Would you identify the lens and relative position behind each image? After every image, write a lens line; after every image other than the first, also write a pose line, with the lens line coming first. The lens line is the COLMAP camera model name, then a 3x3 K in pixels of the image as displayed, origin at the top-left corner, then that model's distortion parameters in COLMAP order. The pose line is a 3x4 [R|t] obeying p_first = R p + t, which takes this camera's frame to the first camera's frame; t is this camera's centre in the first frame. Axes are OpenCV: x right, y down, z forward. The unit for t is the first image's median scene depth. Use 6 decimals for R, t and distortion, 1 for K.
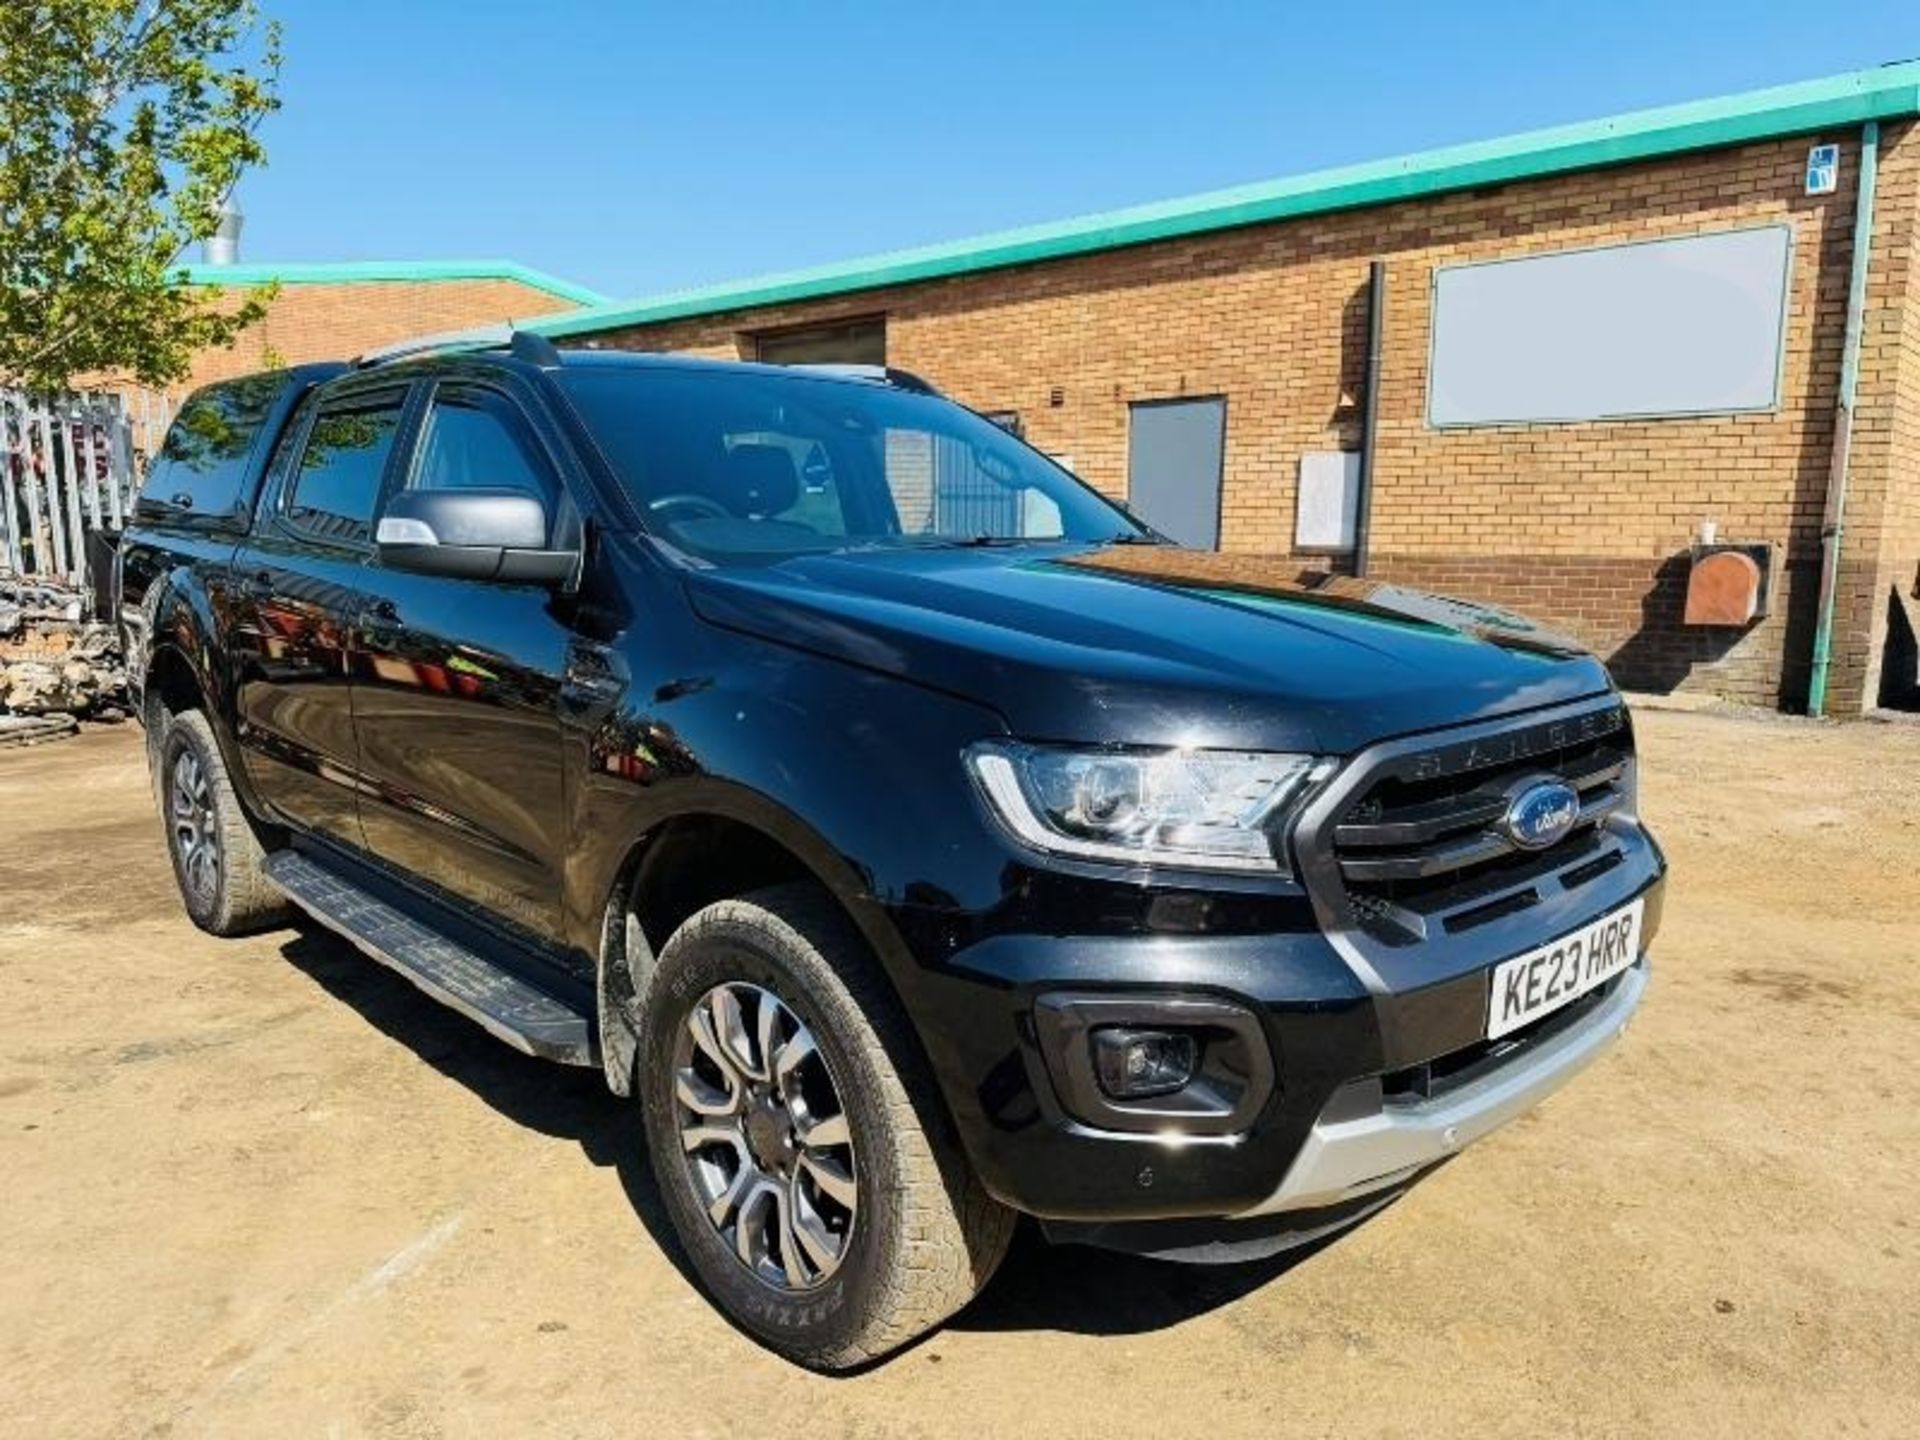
lens RADIAL K [[1389.9, 0, 960.0], [0, 1389.9, 720.0], [0, 0, 1]] dist [0.010598, -0.002753]
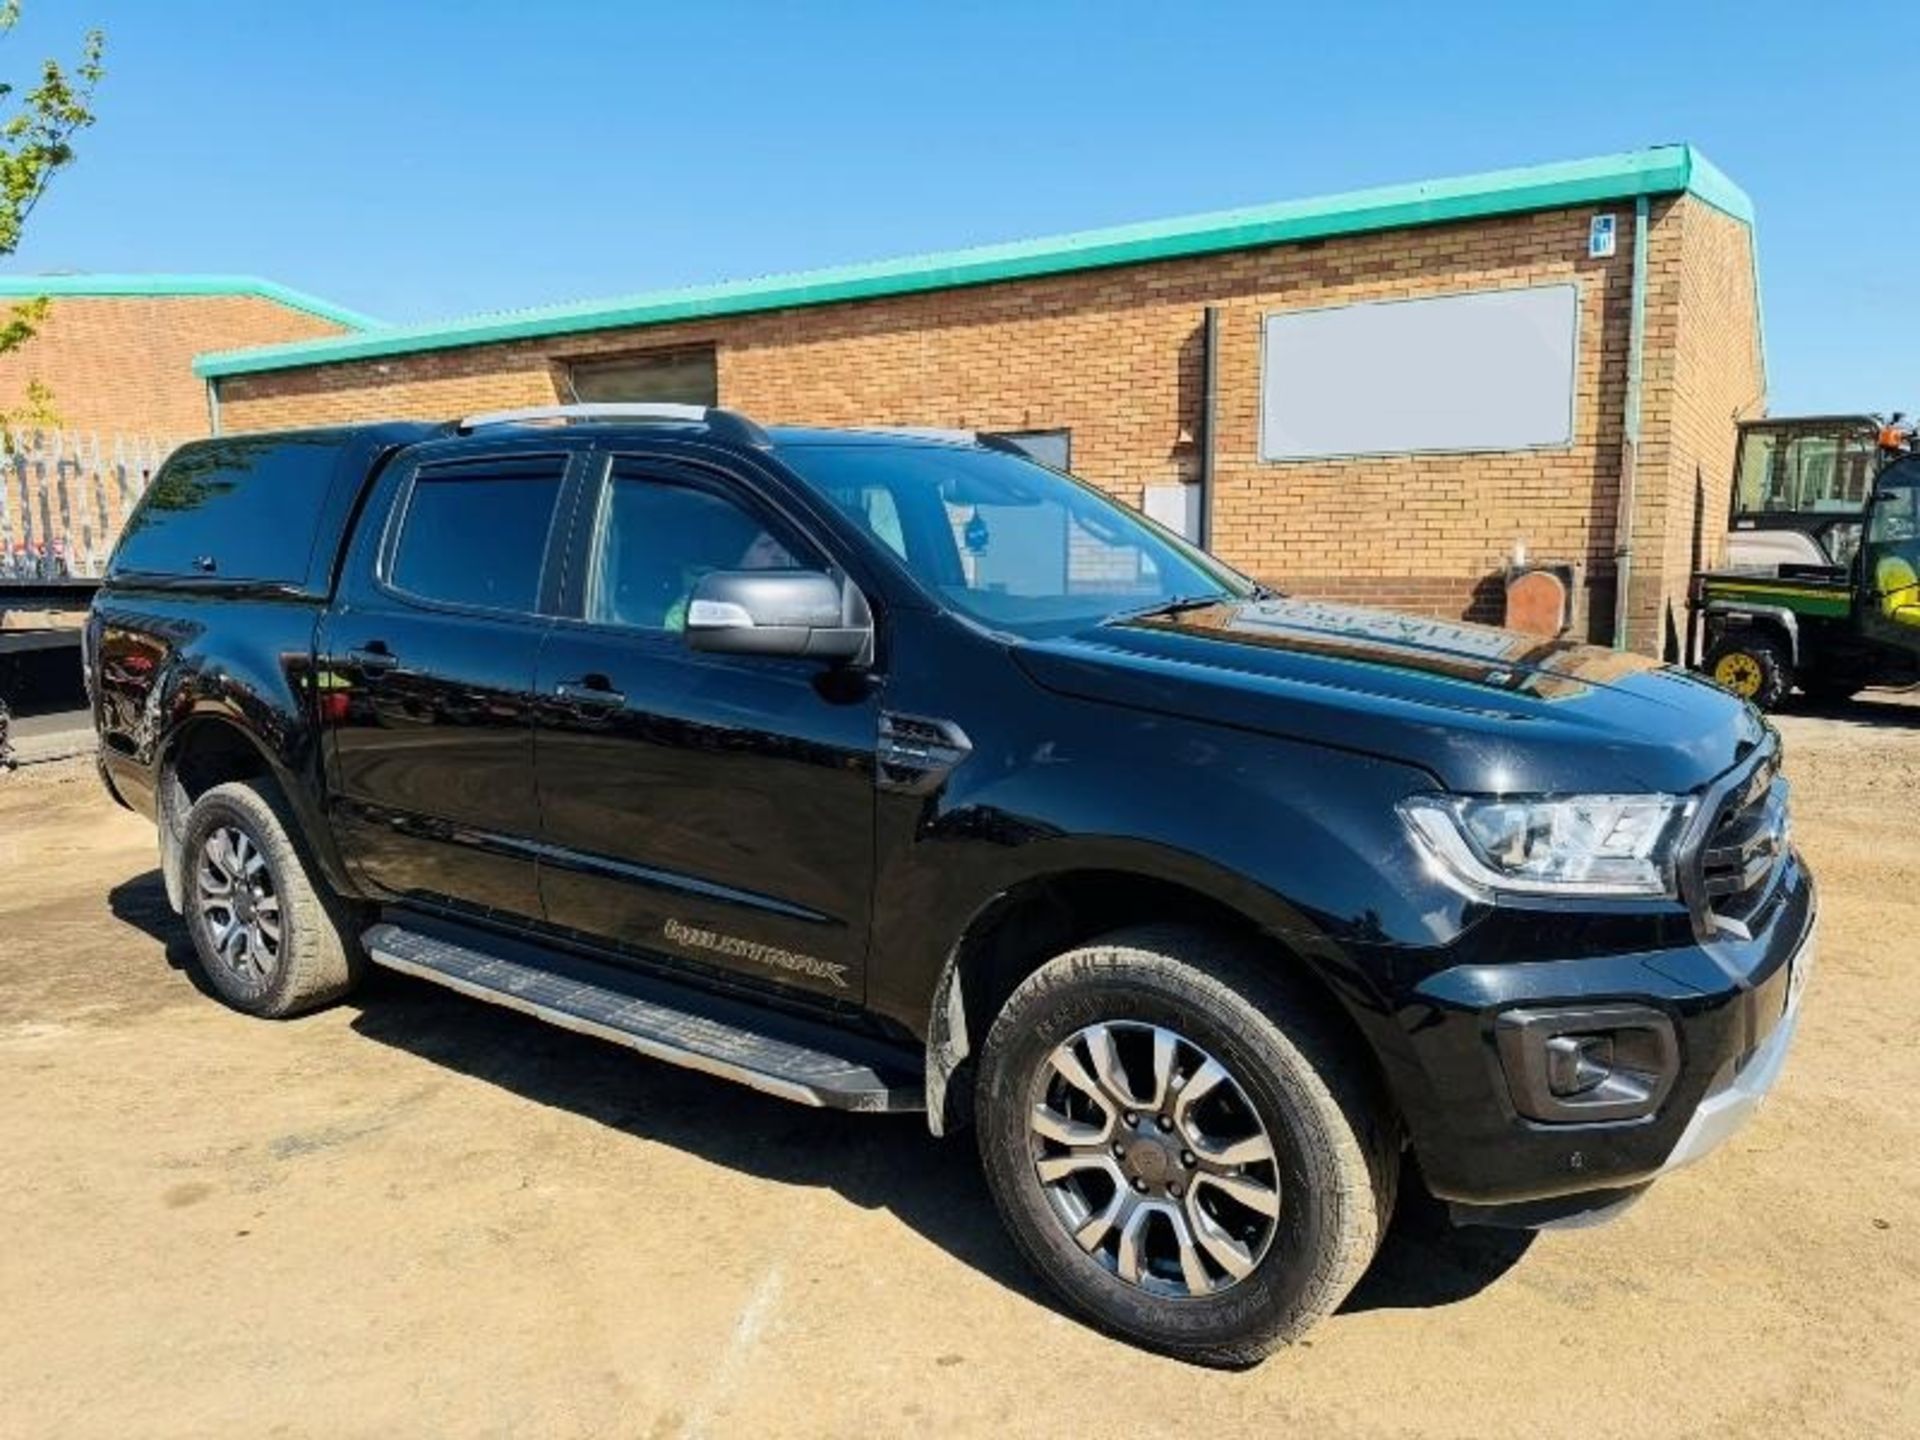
lens RADIAL K [[1370.8, 0, 962.9], [0, 1370.8, 721.7], [0, 0, 1]] dist [0.080755, -0.100700]
pose [[0.981132, -0.038911, 0.189383, -0.125169], [0.040624, 0.999161, -0.005173, -0.012465], [-0.189023, 0.012769, 0.981890, -0.013357]]
